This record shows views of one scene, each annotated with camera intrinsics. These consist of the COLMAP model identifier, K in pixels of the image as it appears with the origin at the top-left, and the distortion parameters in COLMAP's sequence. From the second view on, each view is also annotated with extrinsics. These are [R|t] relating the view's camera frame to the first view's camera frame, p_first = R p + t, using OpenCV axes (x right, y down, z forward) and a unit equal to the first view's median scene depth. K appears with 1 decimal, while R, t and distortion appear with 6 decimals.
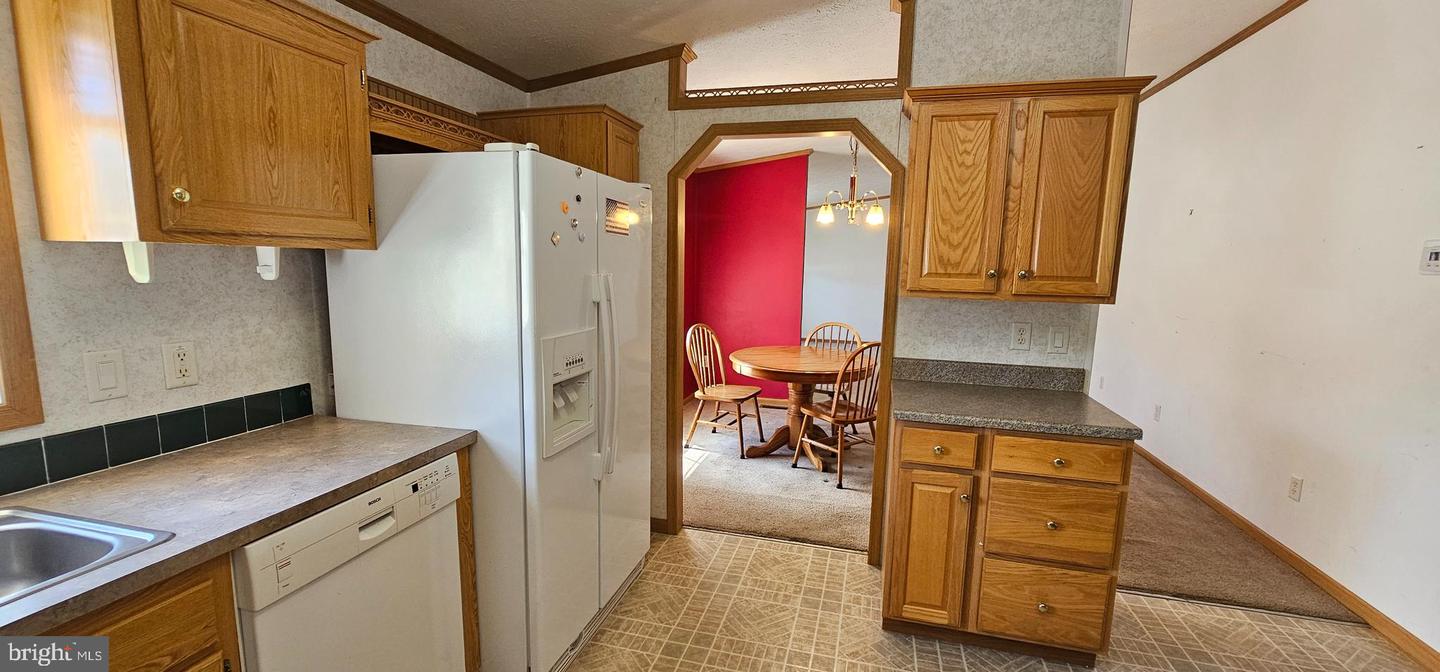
lens RADIAL K [[585.3, 0, 718.2], [0, 585.3, 347.9], [0, 0, 1]] dist [-0.001773, -0.000119]
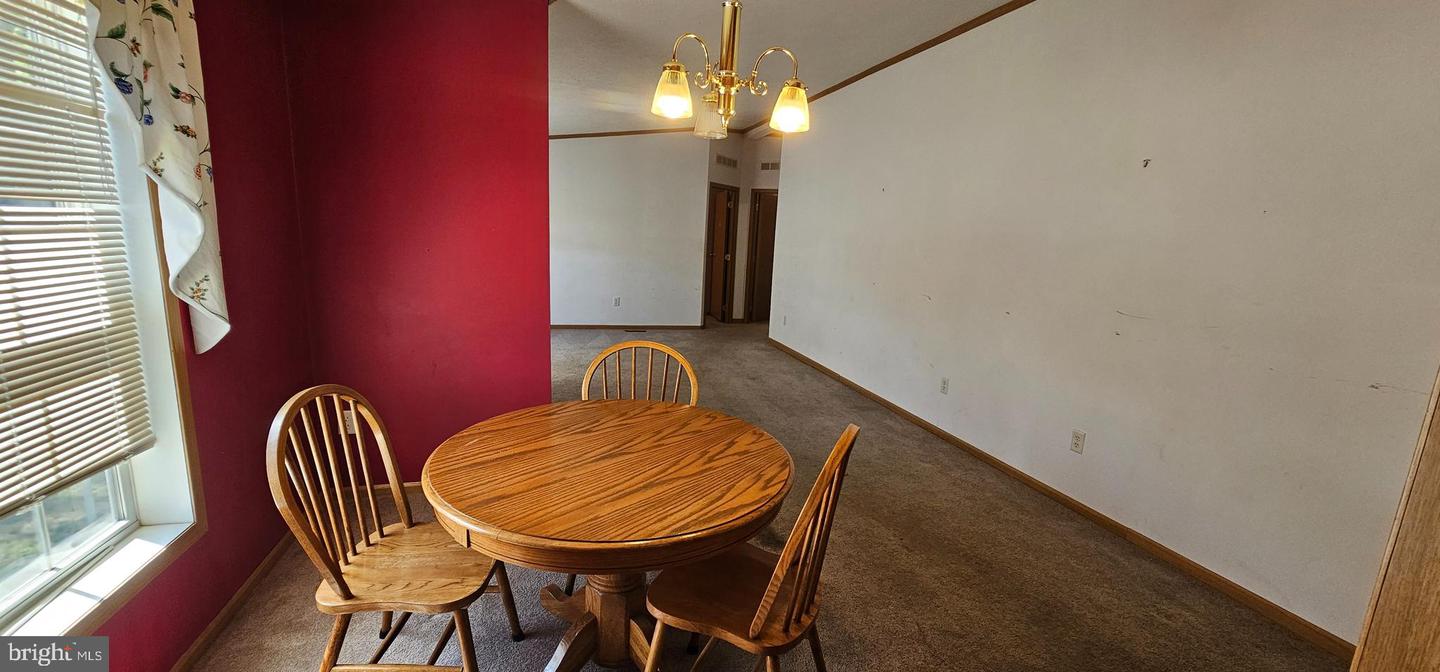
lens RADIAL K [[585.3, 0, 718.2], [0, 585.3, 347.9], [0, 0, 1]] dist [-0.001773, -0.000119]
pose [[0.859060, -0.075493, 0.506277, -0.000176], [0.039669, 0.995909, 0.081192, -0.083393], [-0.510335, -0.049665, 0.858540, 0.593336]]
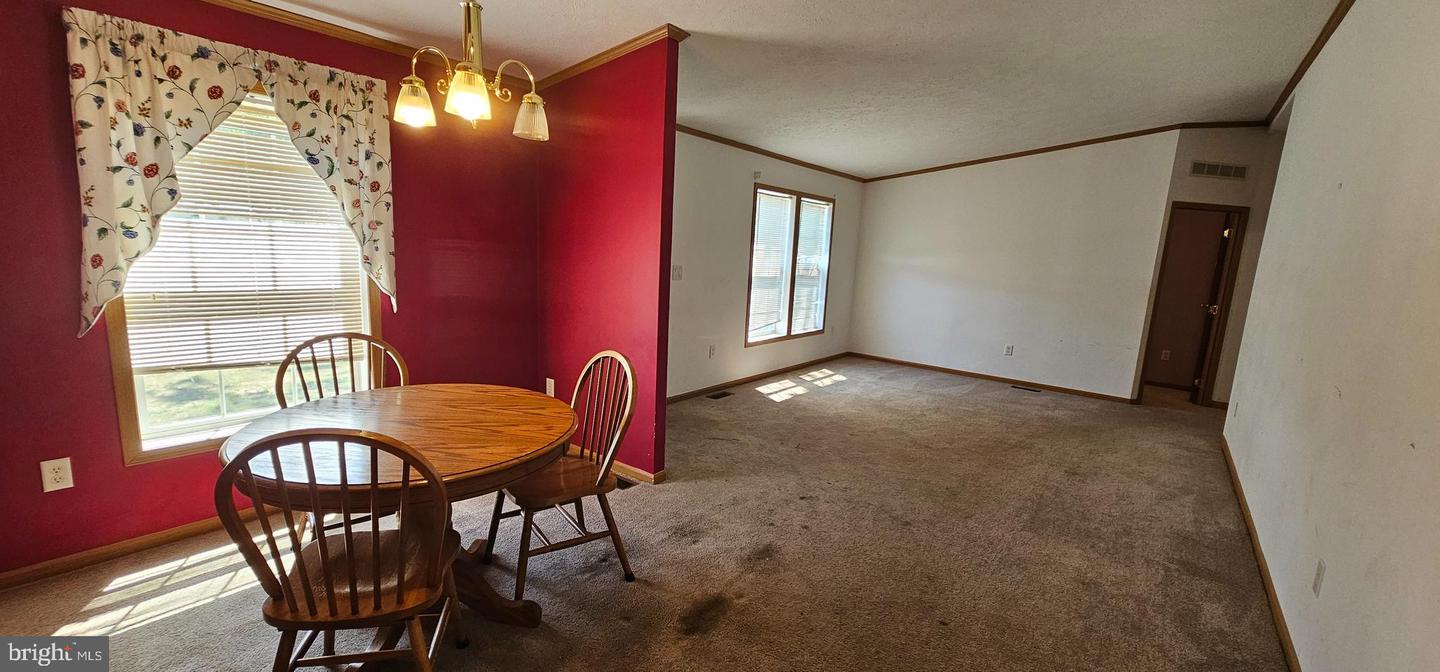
lens RADIAL K [[585.3, 0, 718.2], [0, 585.3, 347.9], [0, 0, 1]] dist [-0.001773, -0.000119]
pose [[0.925107, 0.100986, -0.366031, 0.518422], [-0.094355, 0.994887, 0.036009, -0.080189], [0.367796, 0.001225, 0.929906, 0.627232]]
